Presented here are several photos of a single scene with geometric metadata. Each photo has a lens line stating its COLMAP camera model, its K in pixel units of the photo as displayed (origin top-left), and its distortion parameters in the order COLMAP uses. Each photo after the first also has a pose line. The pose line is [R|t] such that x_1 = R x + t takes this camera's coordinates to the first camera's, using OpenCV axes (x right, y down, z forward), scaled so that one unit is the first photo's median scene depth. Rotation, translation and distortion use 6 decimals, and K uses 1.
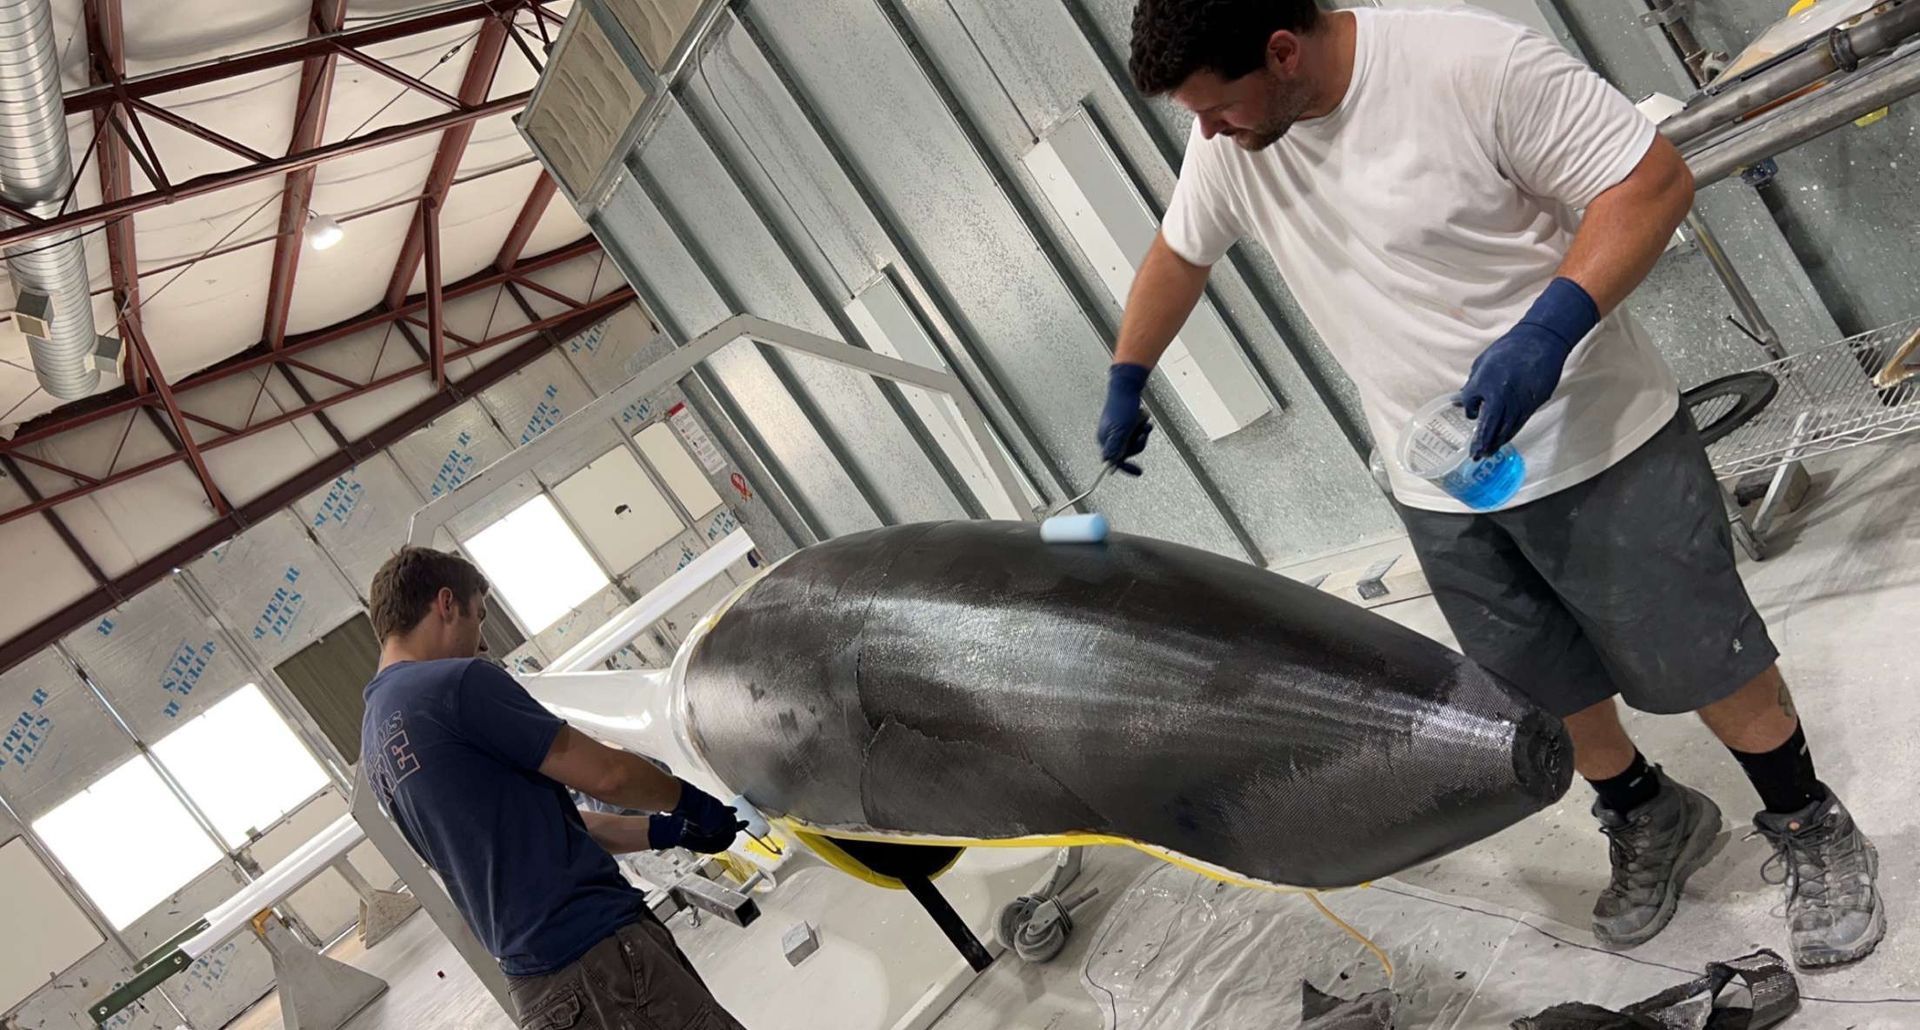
lens RADIAL K [[1395.9, 0, 960.0], [0, 1395.9, 515.0], [0, 0, 1]] dist [0.025825, -0.004394]
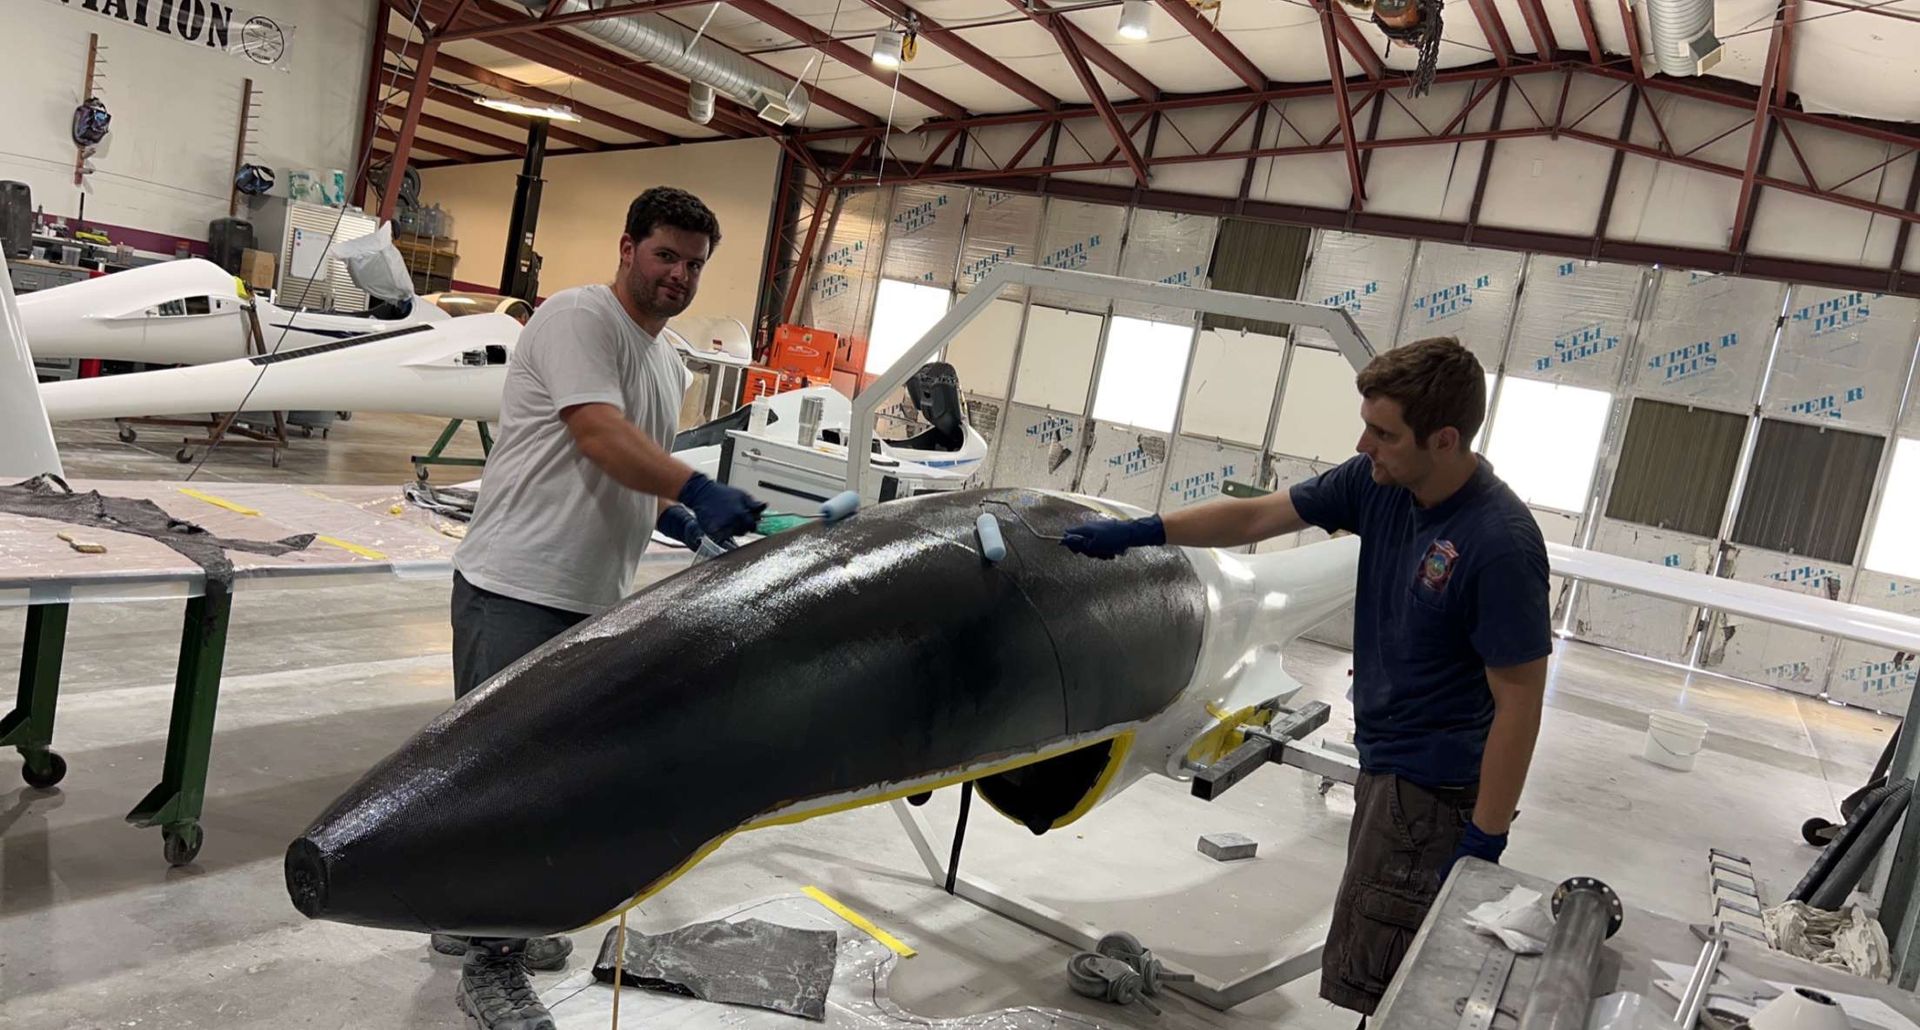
lens RADIAL K [[1395.9, 0, 960.0], [0, 1395.9, 515.0], [0, 0, 1]] dist [0.025825, -0.004394]
pose [[0.248374, 0.699993, -0.669567, 0.120906], [-0.523221, 0.678664, 0.515417, -0.096884], [0.815200, 0.222315, 0.534814, 0.084180]]
